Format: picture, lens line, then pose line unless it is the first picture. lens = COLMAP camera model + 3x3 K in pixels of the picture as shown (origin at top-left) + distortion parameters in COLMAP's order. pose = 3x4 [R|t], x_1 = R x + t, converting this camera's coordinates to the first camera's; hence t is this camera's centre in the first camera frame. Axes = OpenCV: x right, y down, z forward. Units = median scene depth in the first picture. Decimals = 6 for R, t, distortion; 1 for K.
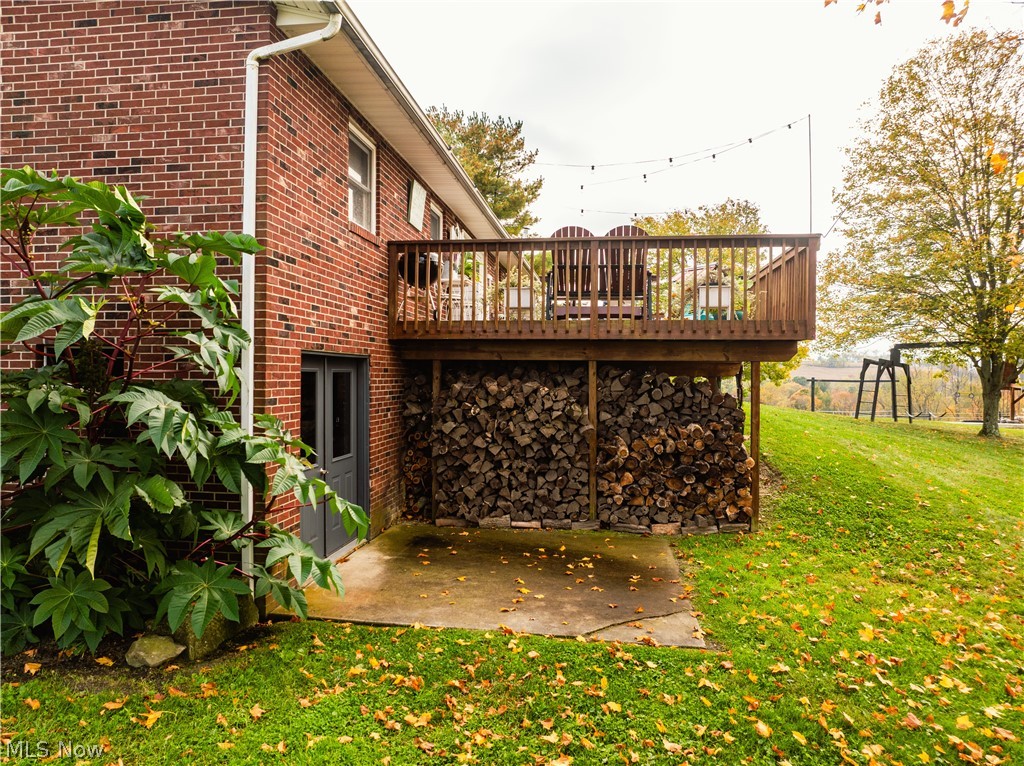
lens RADIAL K [[718.9, 0, 516.6], [0, 718.9, 381.7], [0, 0, 1]] dist [-0.042017, 0.004149]
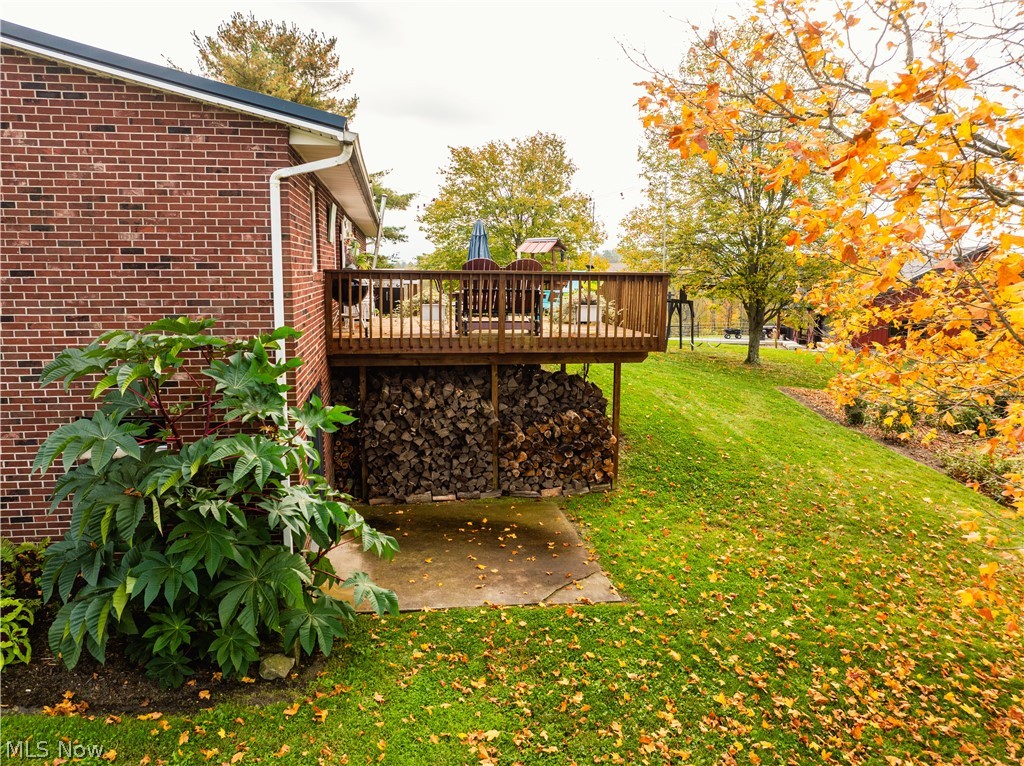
lens RADIAL K [[718.9, 0, 516.6], [0, 718.9, 381.7], [0, 0, 1]] dist [-0.042017, 0.004149]
pose [[0.956959, -0.042773, 0.287052, -0.274381], [-0.000590, 0.988791, 0.149303, -0.236807], [-0.290221, -0.143047, 0.946208, -0.235617]]
